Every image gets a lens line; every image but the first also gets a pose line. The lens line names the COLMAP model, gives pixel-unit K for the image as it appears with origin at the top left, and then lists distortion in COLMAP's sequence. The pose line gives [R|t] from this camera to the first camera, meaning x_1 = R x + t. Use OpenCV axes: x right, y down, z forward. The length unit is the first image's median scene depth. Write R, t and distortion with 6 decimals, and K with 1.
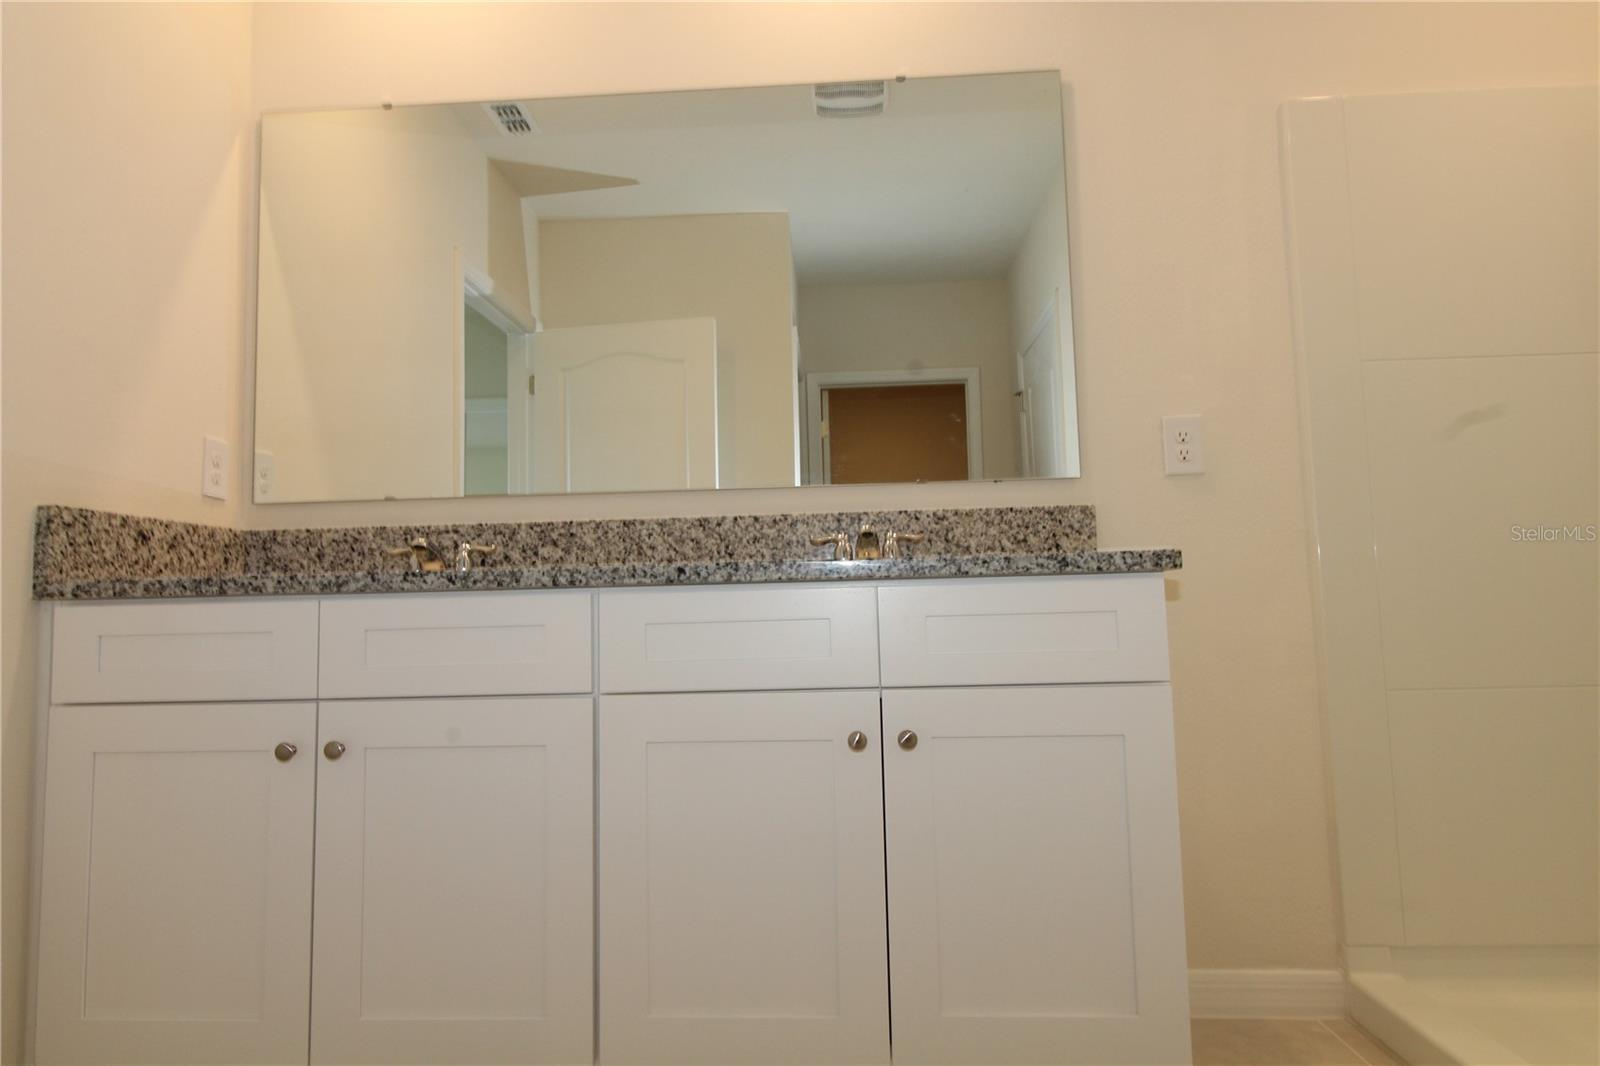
lens RADIAL K [[1007.6, 0, 800.0], [0, 1007.6, 533.0], [0, 0, 1]] dist [0.022451, -0.016142]
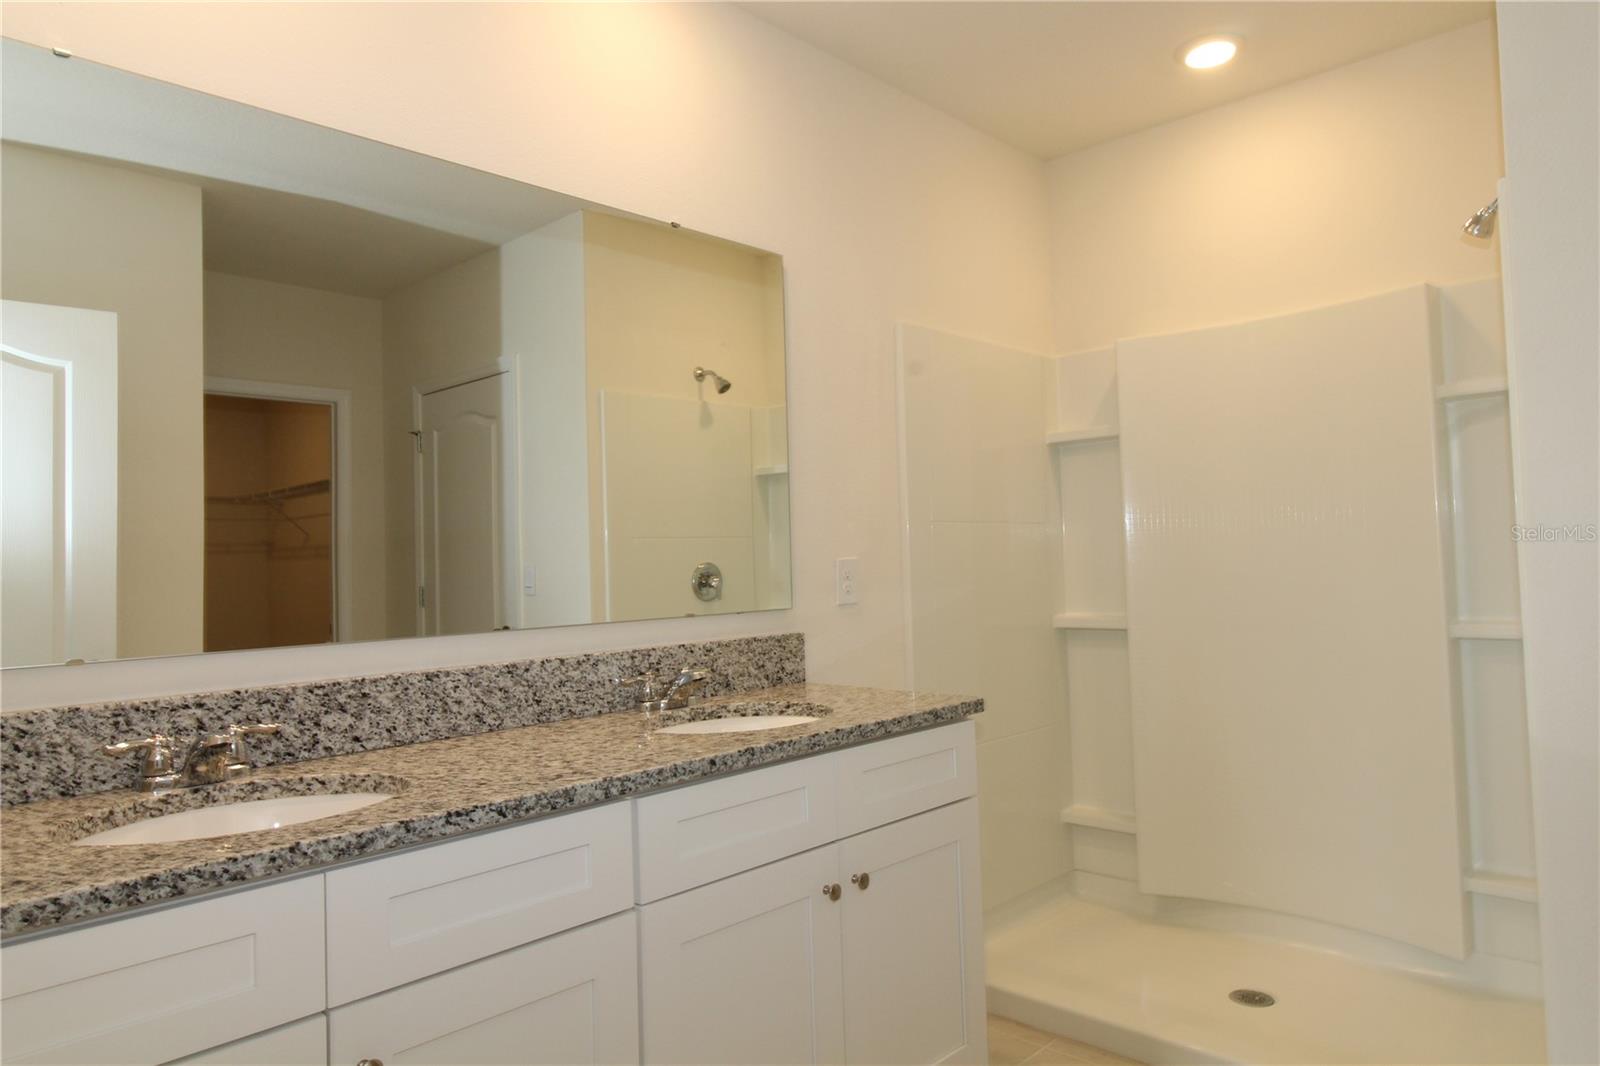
lens RADIAL K [[1007.6, 0, 800.0], [0, 1007.6, 533.0], [0, 0, 1]] dist [0.022451, -0.016142]
pose [[0.656710, 0.030496, 0.753526, -0.611781], [-0.047091, 0.998890, 0.000614, -0.144765], [-0.752671, -0.035887, 0.657418, 0.216429]]
